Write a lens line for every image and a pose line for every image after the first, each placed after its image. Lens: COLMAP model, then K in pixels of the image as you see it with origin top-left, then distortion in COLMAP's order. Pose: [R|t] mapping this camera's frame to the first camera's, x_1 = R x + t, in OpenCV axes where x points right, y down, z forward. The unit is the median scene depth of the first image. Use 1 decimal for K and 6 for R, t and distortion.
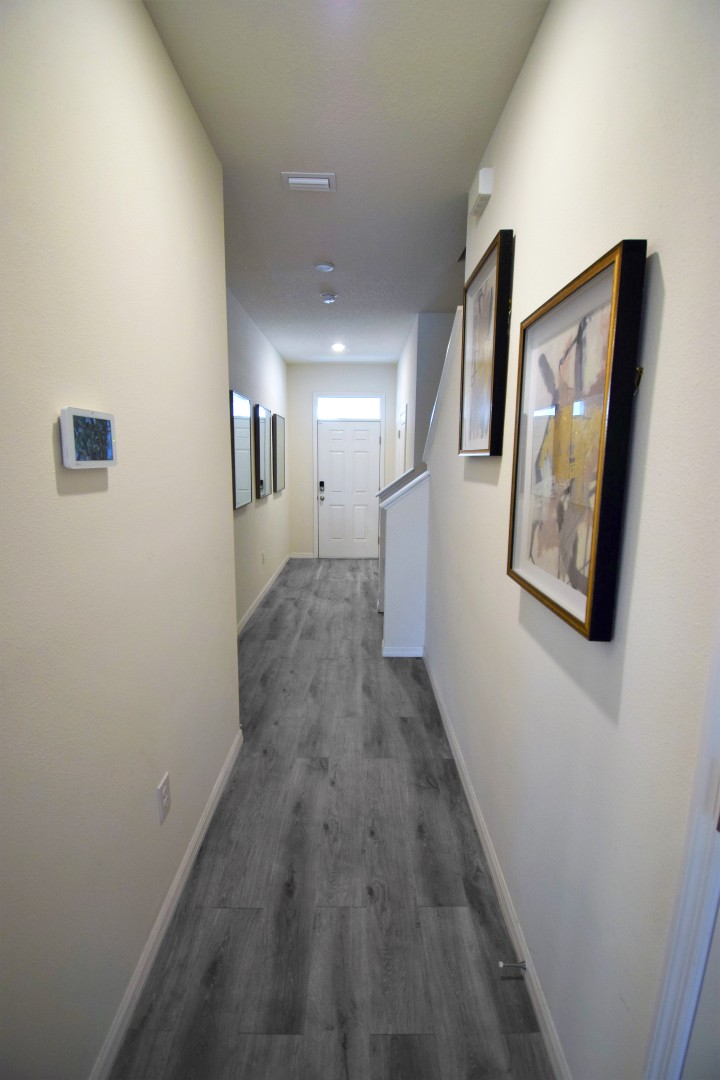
lens RADIAL K [[478.2, 0, 360.2], [0, 478.2, 536.6], [0, 0, 1]] dist [-0.013600, -0.002990]
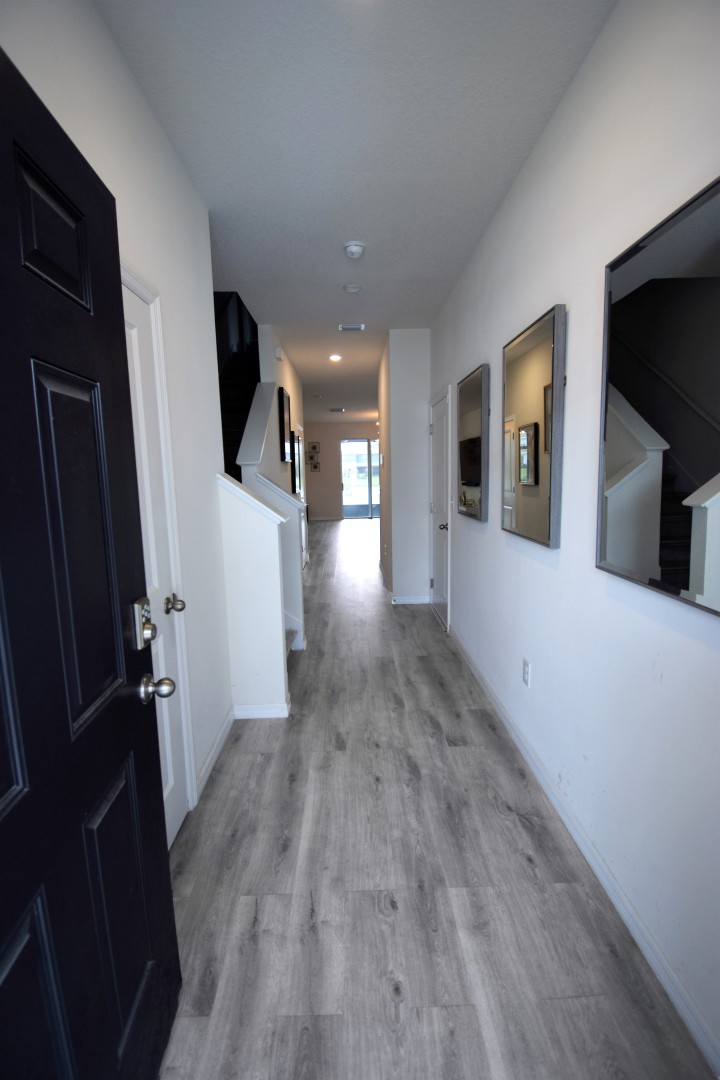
lens RADIAL K [[478.2, 0, 360.0], [0, 478.2, 537.4], [0, 0, 1]] dist [-0.013600, -0.002990]
pose [[-0.999694, 0.019104, -0.015687, -0.051454], [0.013524, 0.953899, 0.299822, -0.250799], [0.020691, 0.299518, -0.953866, 1.641829]]
